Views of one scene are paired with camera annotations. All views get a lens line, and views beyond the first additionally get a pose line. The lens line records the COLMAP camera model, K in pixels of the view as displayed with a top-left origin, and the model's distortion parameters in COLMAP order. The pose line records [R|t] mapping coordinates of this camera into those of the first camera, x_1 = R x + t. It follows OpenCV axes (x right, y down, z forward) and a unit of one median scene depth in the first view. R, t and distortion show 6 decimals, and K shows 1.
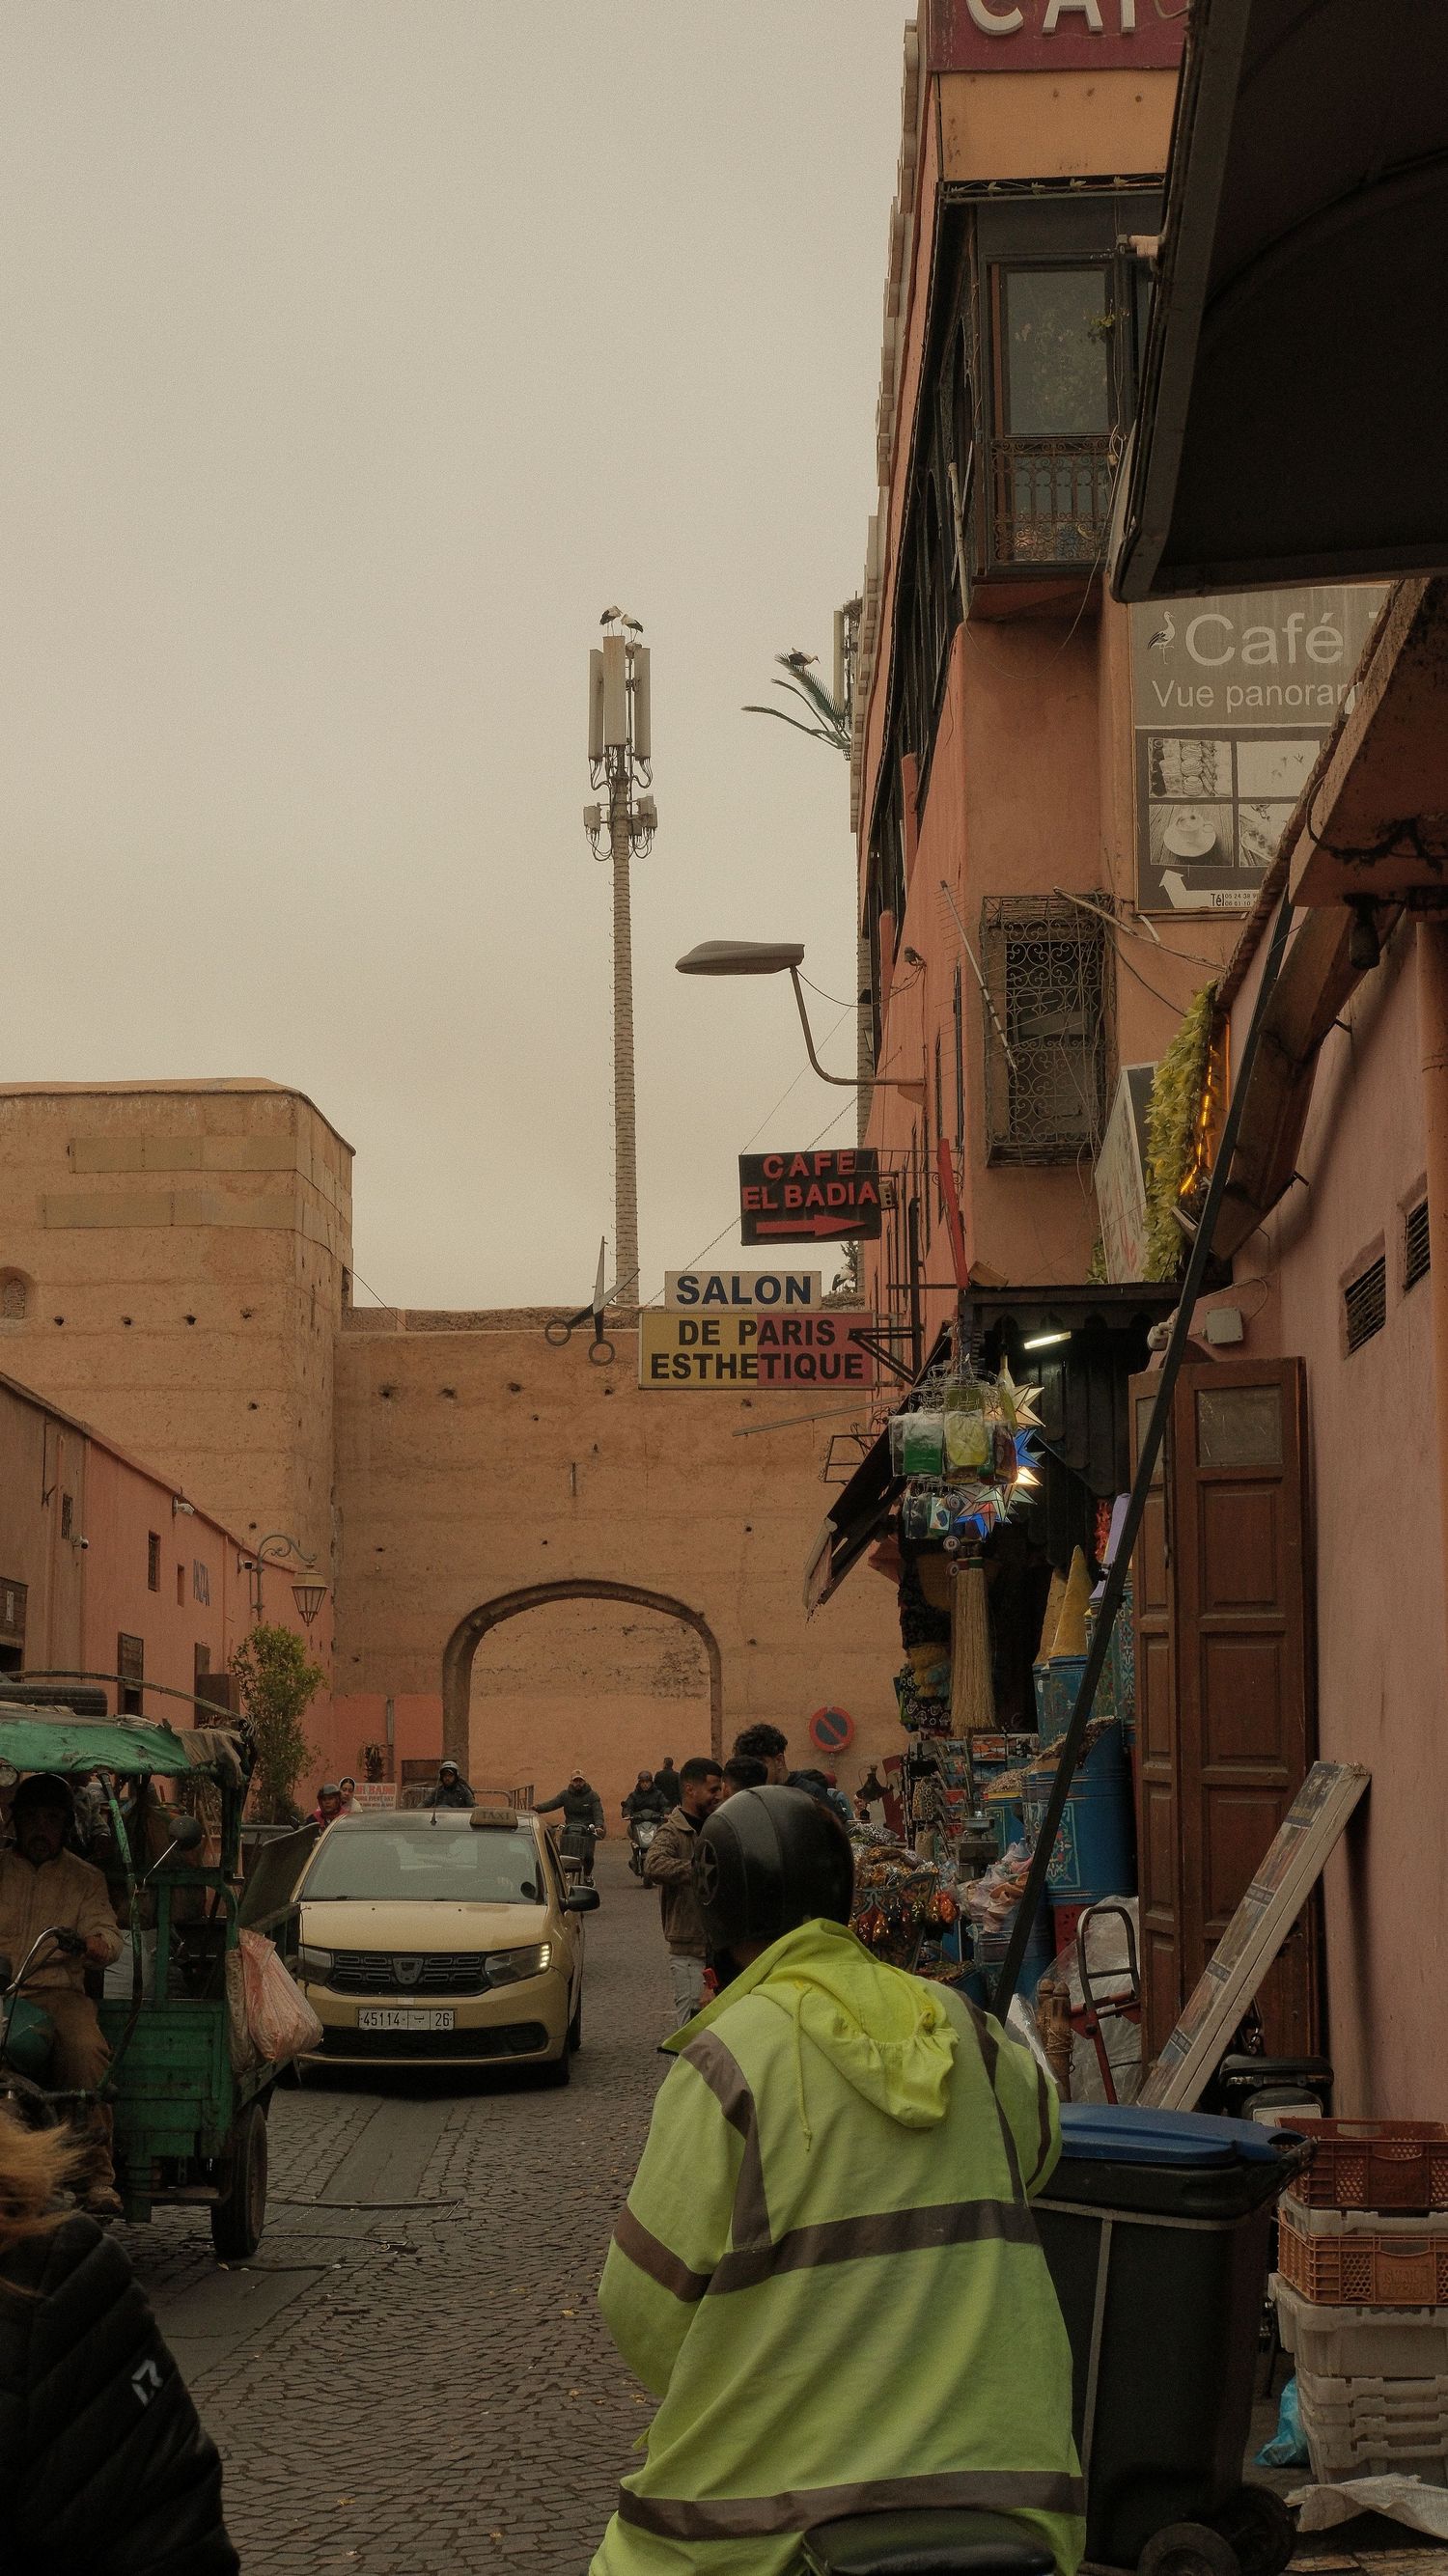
lens RADIAL K [[4071.1, 0, 717.3], [0, 4071.1, 1285.8], [0, 0, 1]] dist [-0.024428, 0.000000]
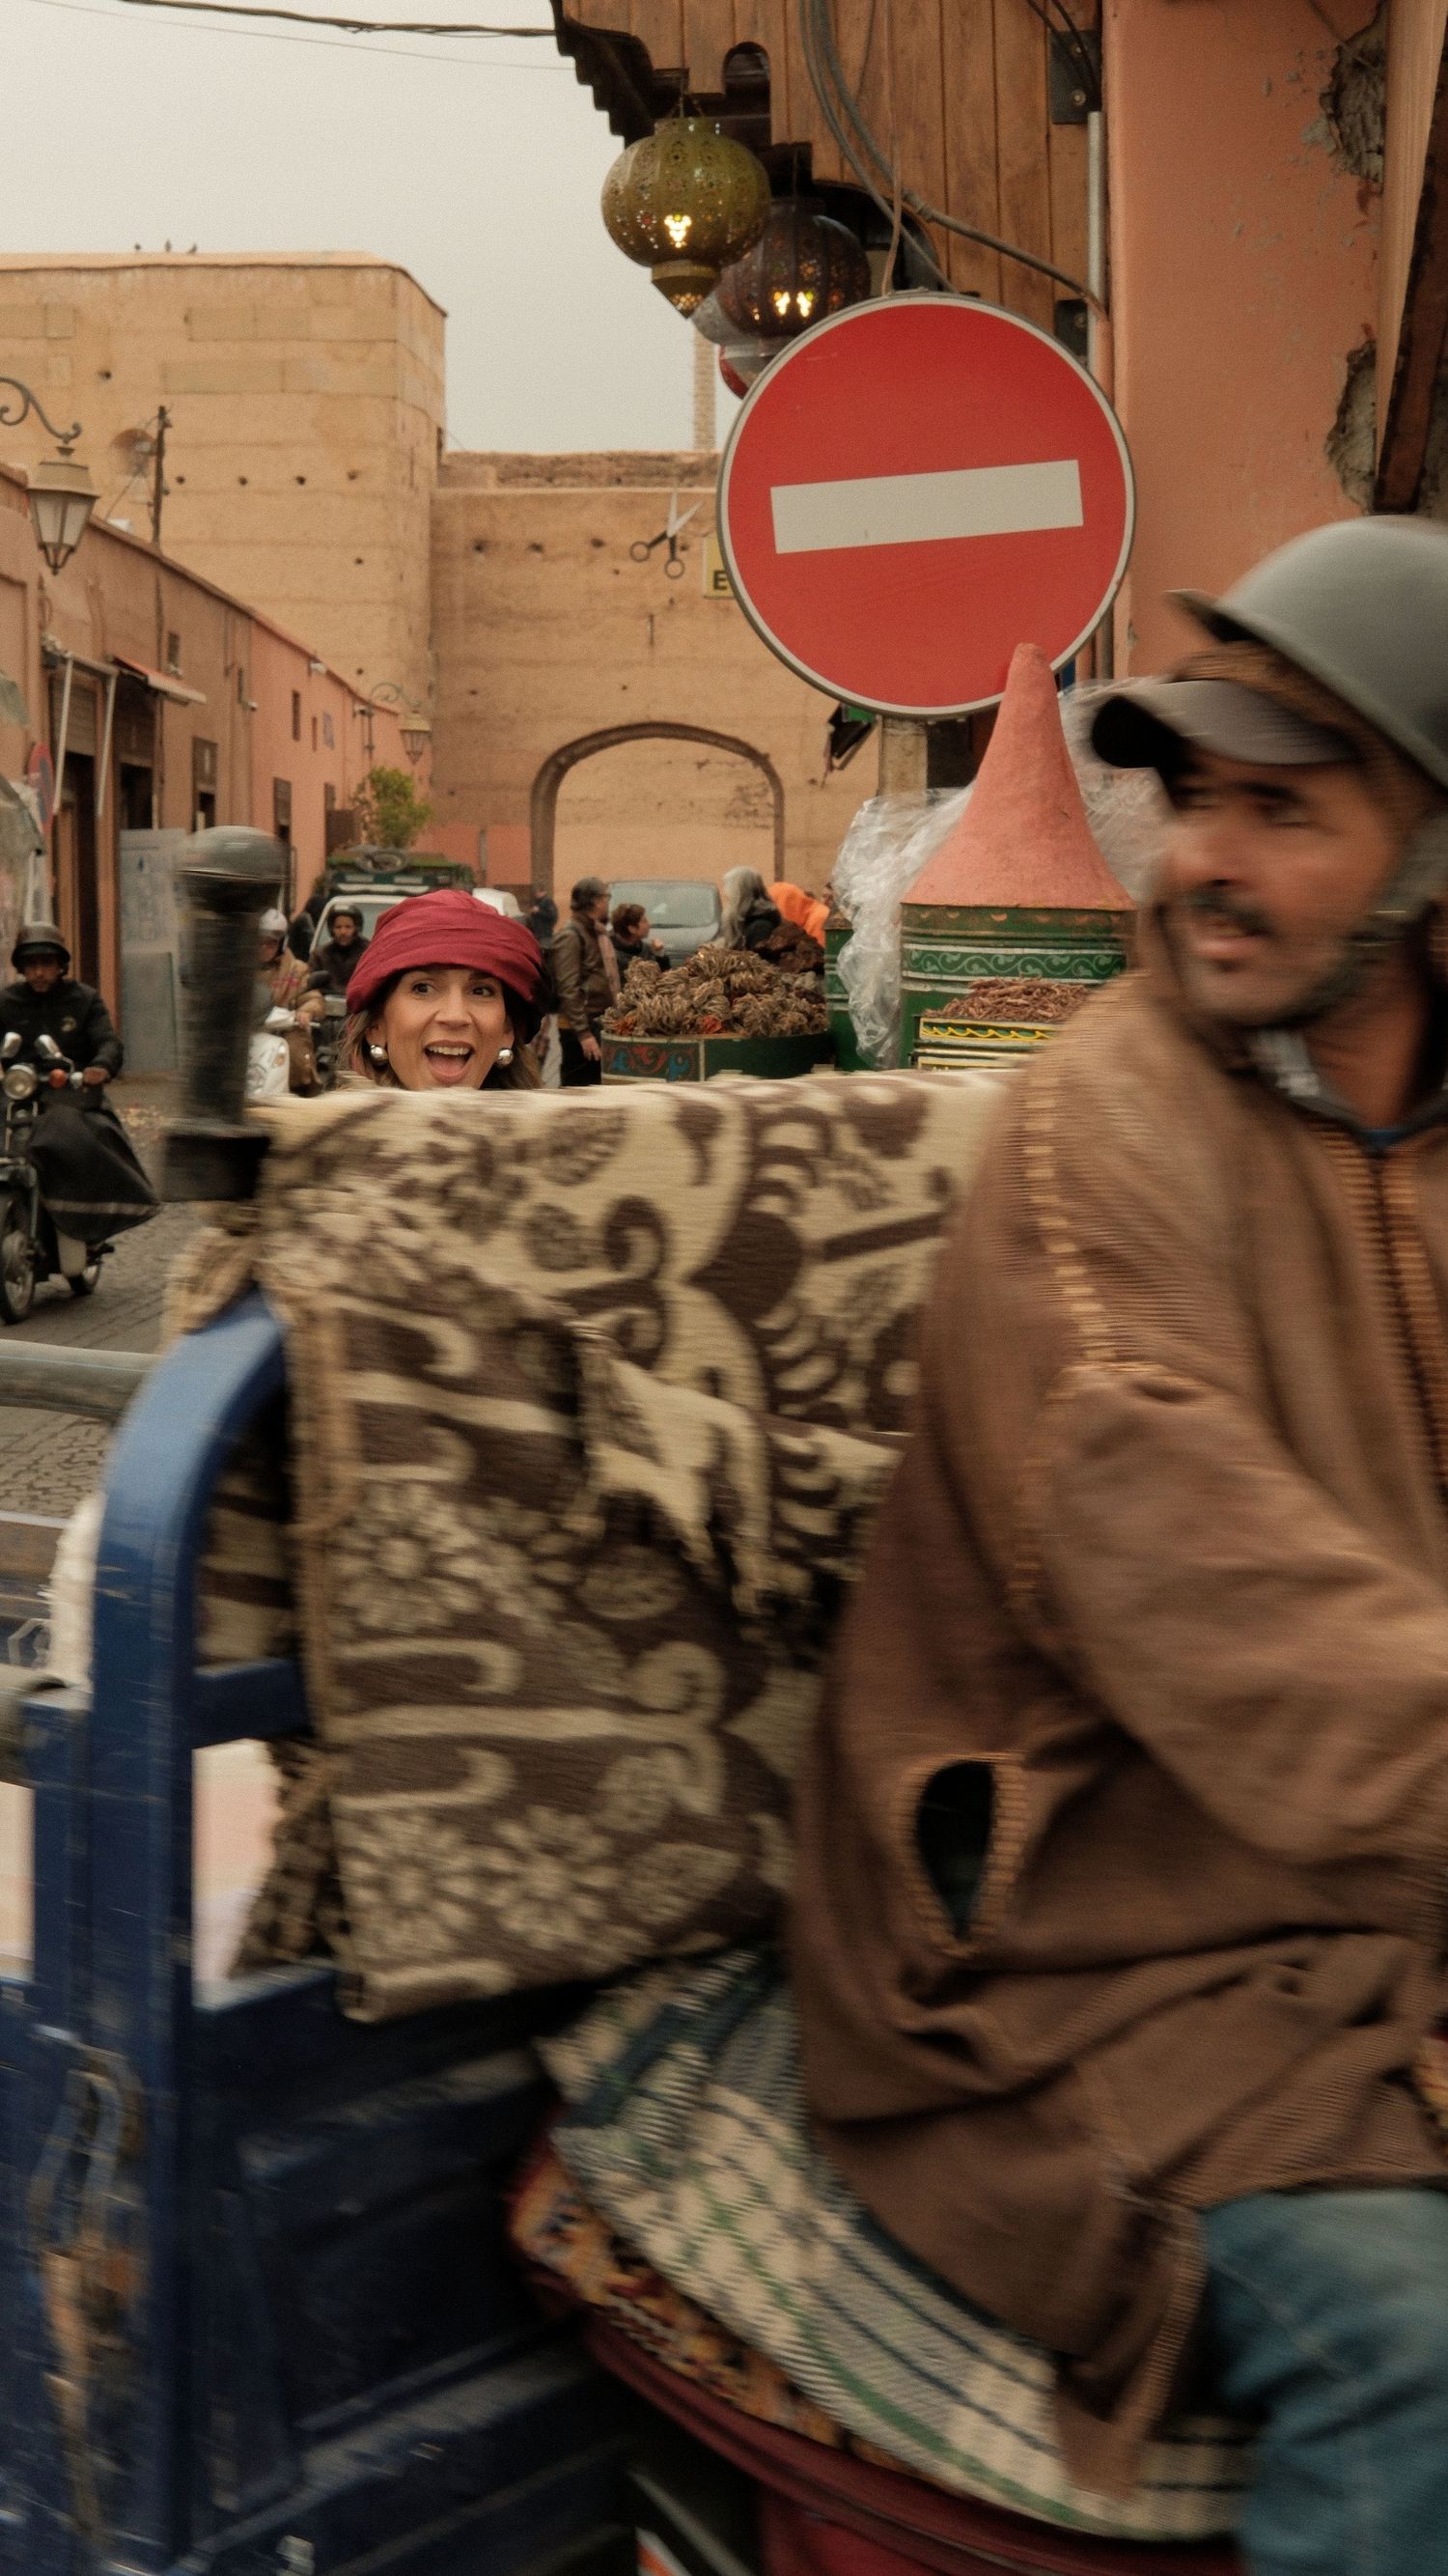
lens RADIAL K [[4070.3, 0, 721.4], [0, 4070.3, 1284.1], [0, 0, 1]] dist [-0.024428, 0.000000]
pose [[0.999784, 0.013156, -0.016106, 0.003616], [-0.009449, 0.977284, 0.211724, -0.012728], [0.018526, -0.211526, 0.977197, -0.107214]]
